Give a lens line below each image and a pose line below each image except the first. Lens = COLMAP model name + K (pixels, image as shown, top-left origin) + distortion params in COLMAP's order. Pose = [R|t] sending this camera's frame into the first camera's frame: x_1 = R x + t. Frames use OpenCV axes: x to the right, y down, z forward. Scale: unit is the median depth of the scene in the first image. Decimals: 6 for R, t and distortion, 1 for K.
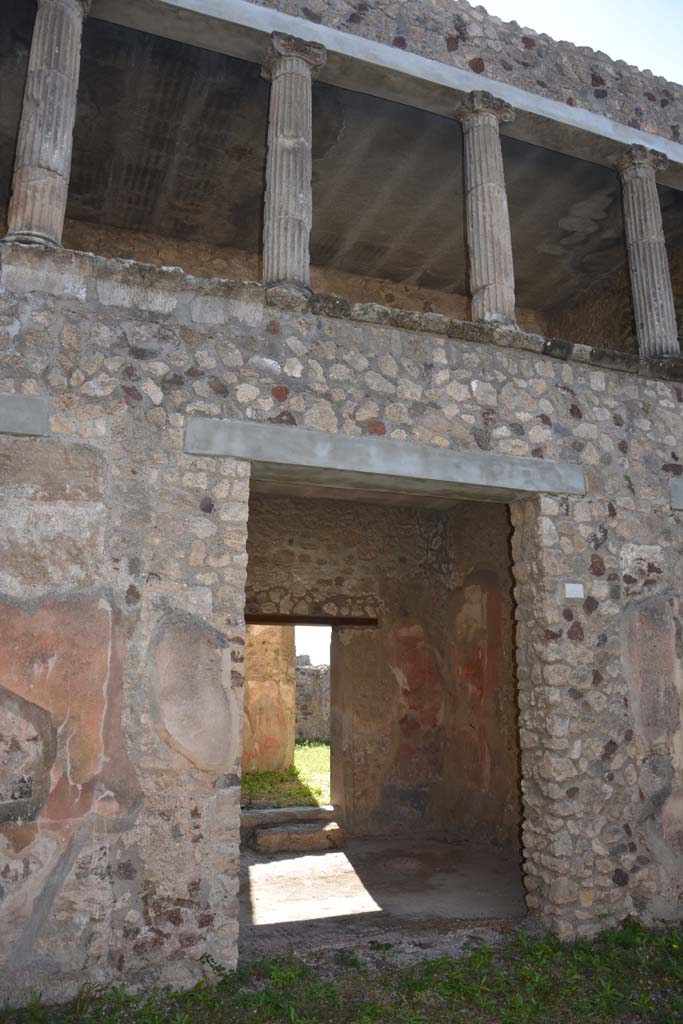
lens RADIAL K [[807.7, 0, 341.5], [0, 807.7, 512.0], [0, 0, 1]] dist [-0.162633, 0.129900]
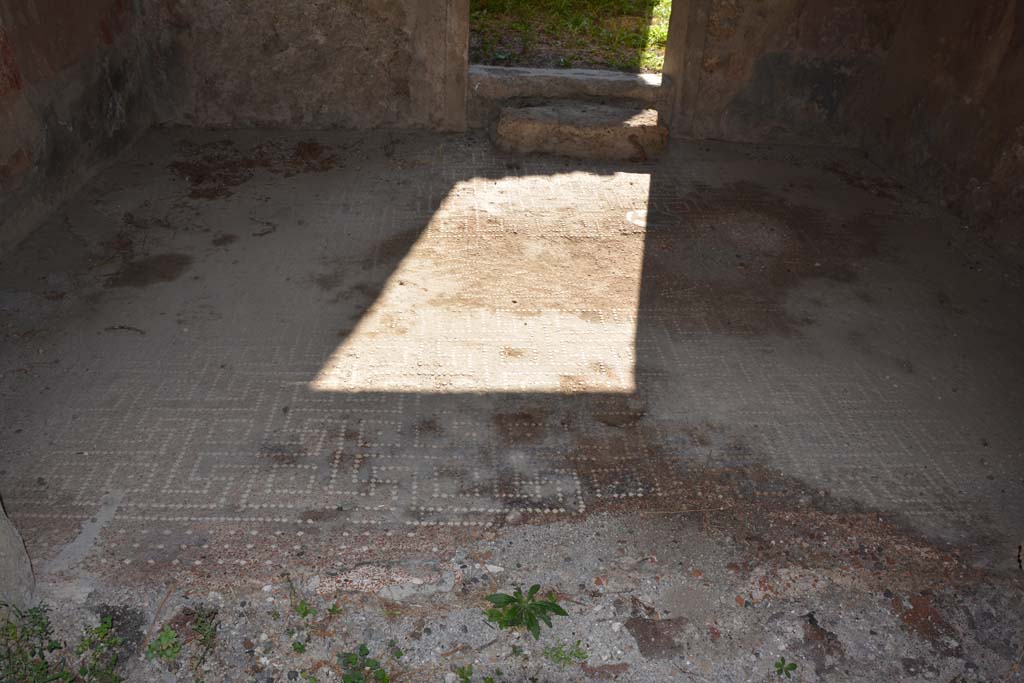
lens RADIAL K [[807.7, 0, 511.2], [0, 807.7, 351.1], [0, 0, 1]] dist [-0.162633, 0.129900]
pose [[0.947210, 0.212971, -0.239660, 0.065909], [0.010577, 0.726337, 0.687257, 0.148325], [0.320440, -0.653511, 0.685741, 0.519031]]
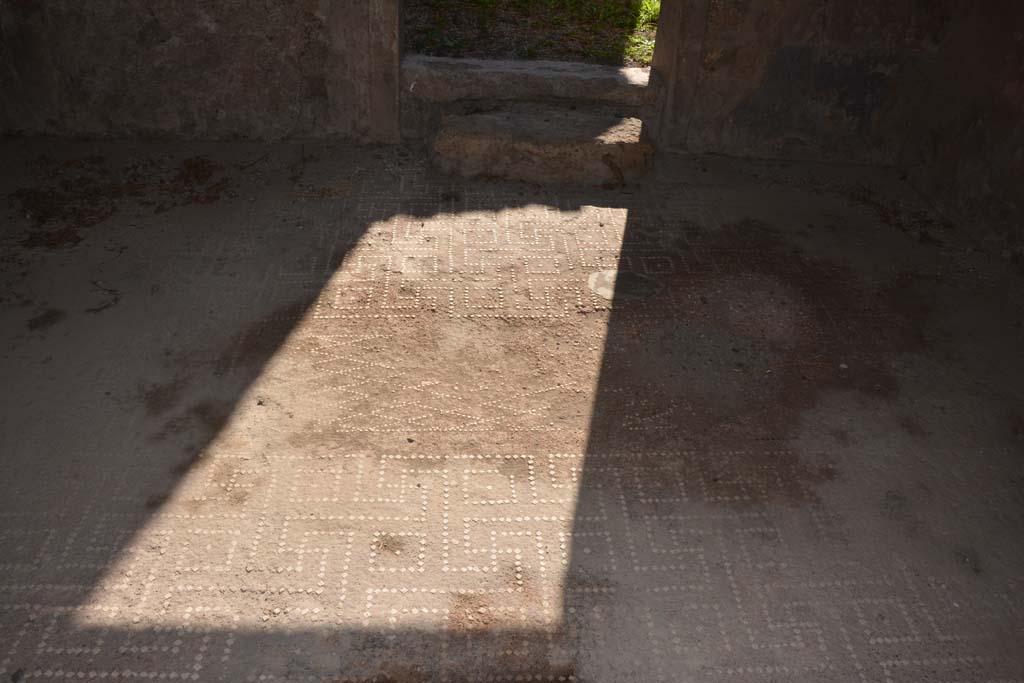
lens RADIAL K [[807.7, 0, 511.2], [0, 807.7, 351.1], [0, 0, 1]] dist [-0.162633, 0.129900]
pose [[0.942799, 0.239703, -0.231675, 0.057708], [0.005863, 0.682932, 0.730459, 0.177322], [0.333311, -0.690034, 0.642462, 0.653961]]
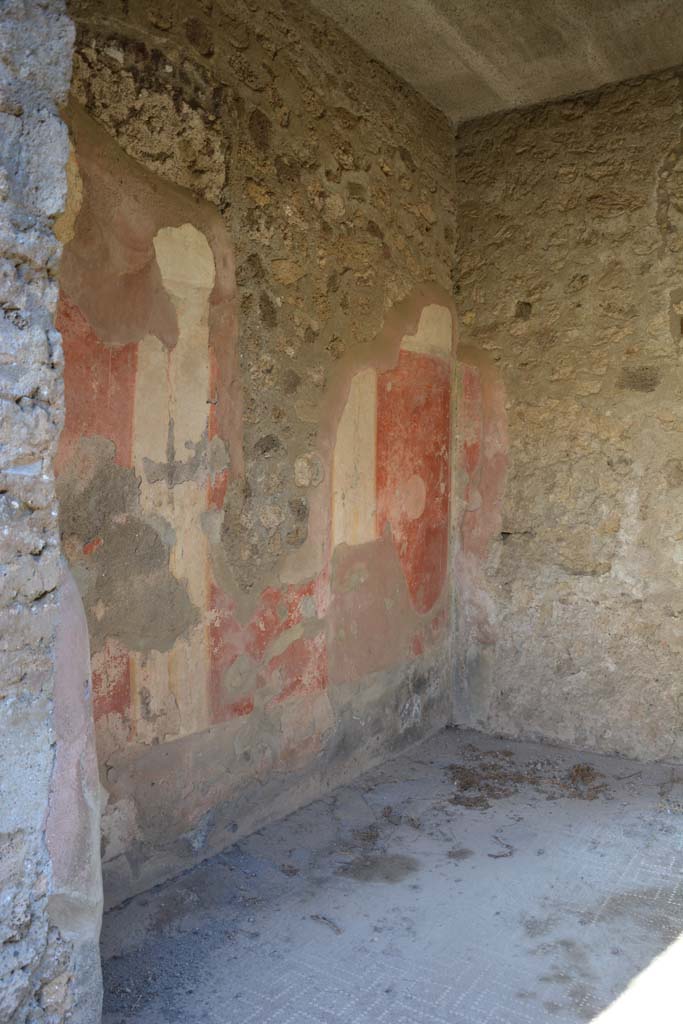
lens RADIAL K [[807.7, 0, 341.5], [0, 807.7, 512.0], [0, 0, 1]] dist [-0.162633, 0.129900]
pose [[0.560378, 0.039951, -0.827273, 0.115954], [0.170802, 0.971791, 0.162628, 0.133490], [0.810434, -0.232433, 0.537747, 0.561283]]
